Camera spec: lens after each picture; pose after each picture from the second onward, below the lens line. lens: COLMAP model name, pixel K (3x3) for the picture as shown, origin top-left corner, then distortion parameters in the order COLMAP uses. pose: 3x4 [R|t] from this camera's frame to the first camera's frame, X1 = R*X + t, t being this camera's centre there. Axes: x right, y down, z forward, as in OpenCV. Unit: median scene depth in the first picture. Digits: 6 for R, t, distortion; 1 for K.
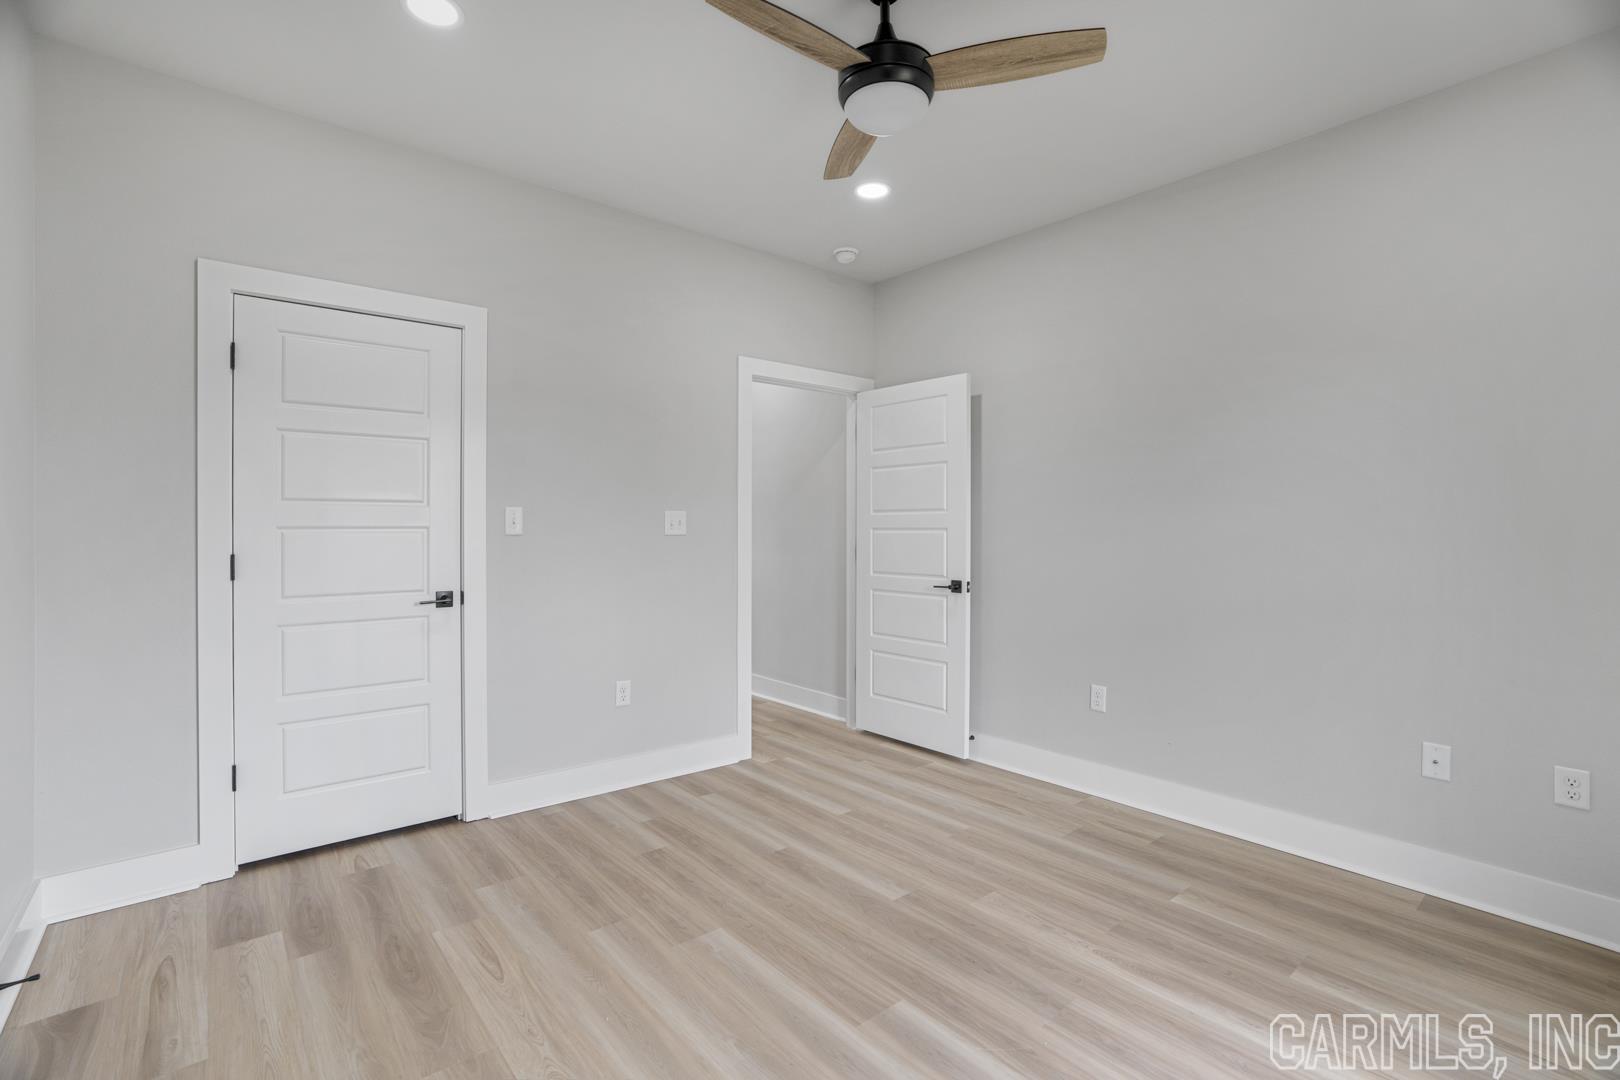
lens RADIAL K [[753.3, 0, 807.8], [0, 753.3, 534.8], [0, 0, 1]] dist [-0.067068, 0.031891]
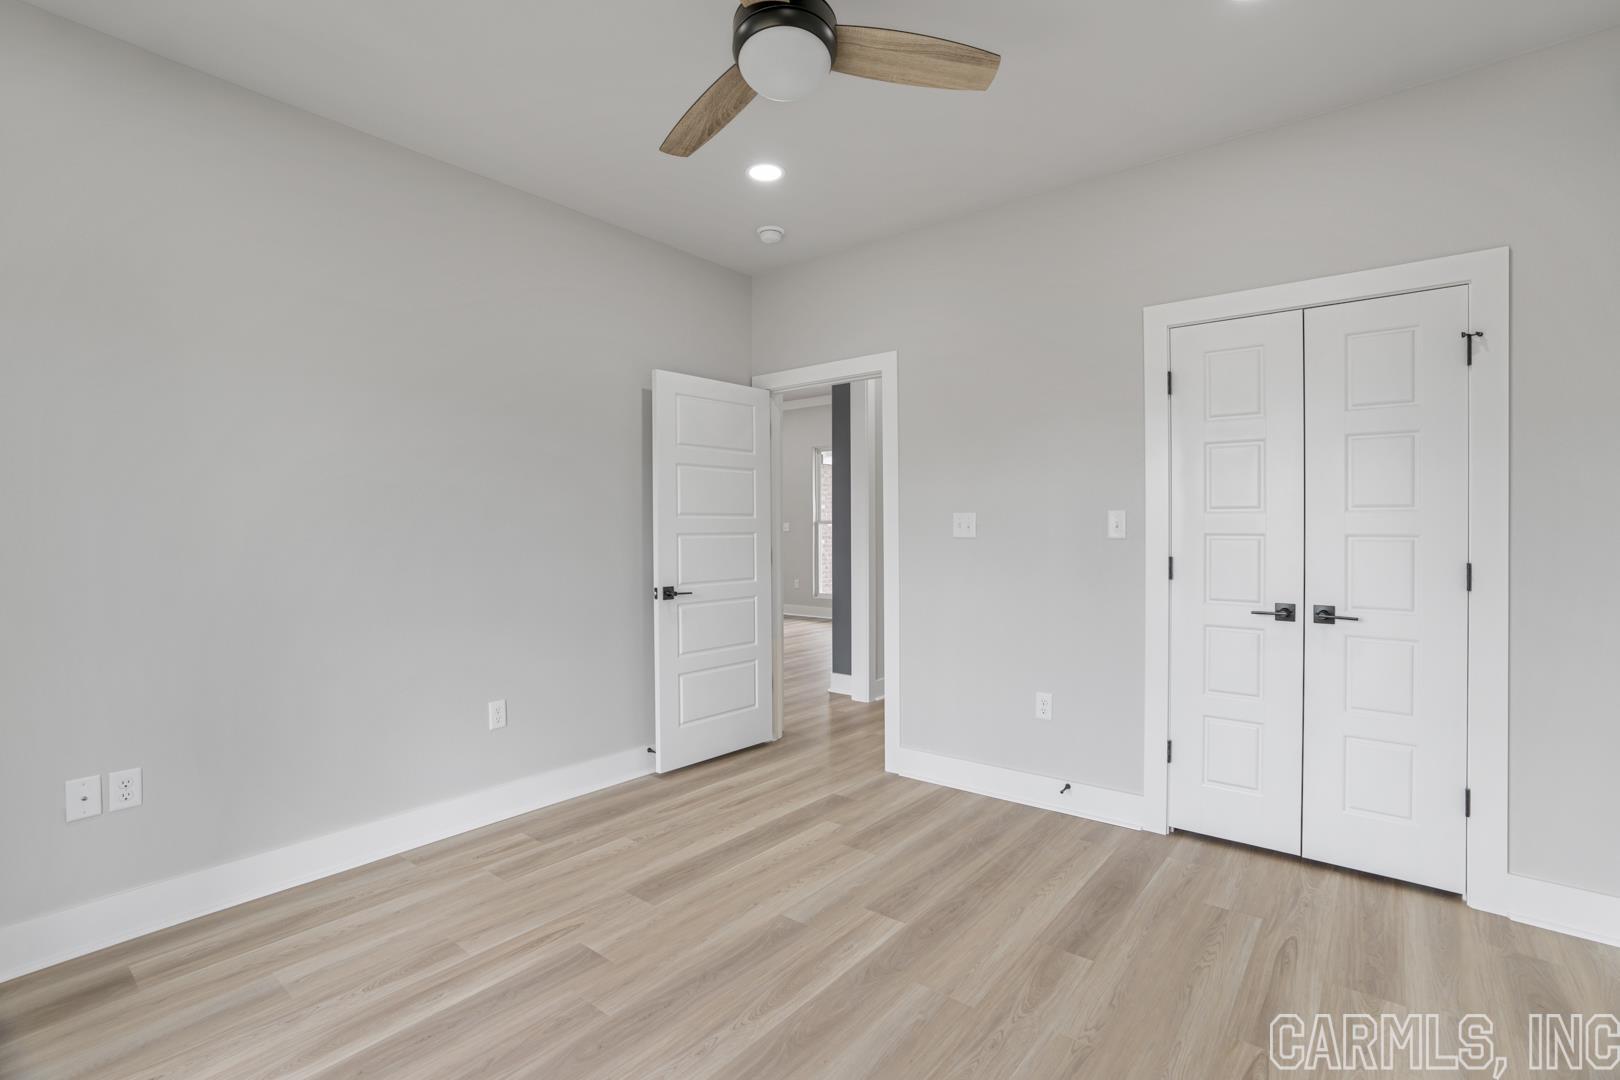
lens RADIAL K [[753.3, 0, 807.8], [0, 753.3, 534.8], [0, 0, 1]] dist [-0.067068, 0.031891]
pose [[0.178466, 0.007368, -0.983919, 0.296461], [-0.017866, 0.999831, 0.004247, -0.001327], [0.983784, 0.016820, 0.178567, 0.260768]]
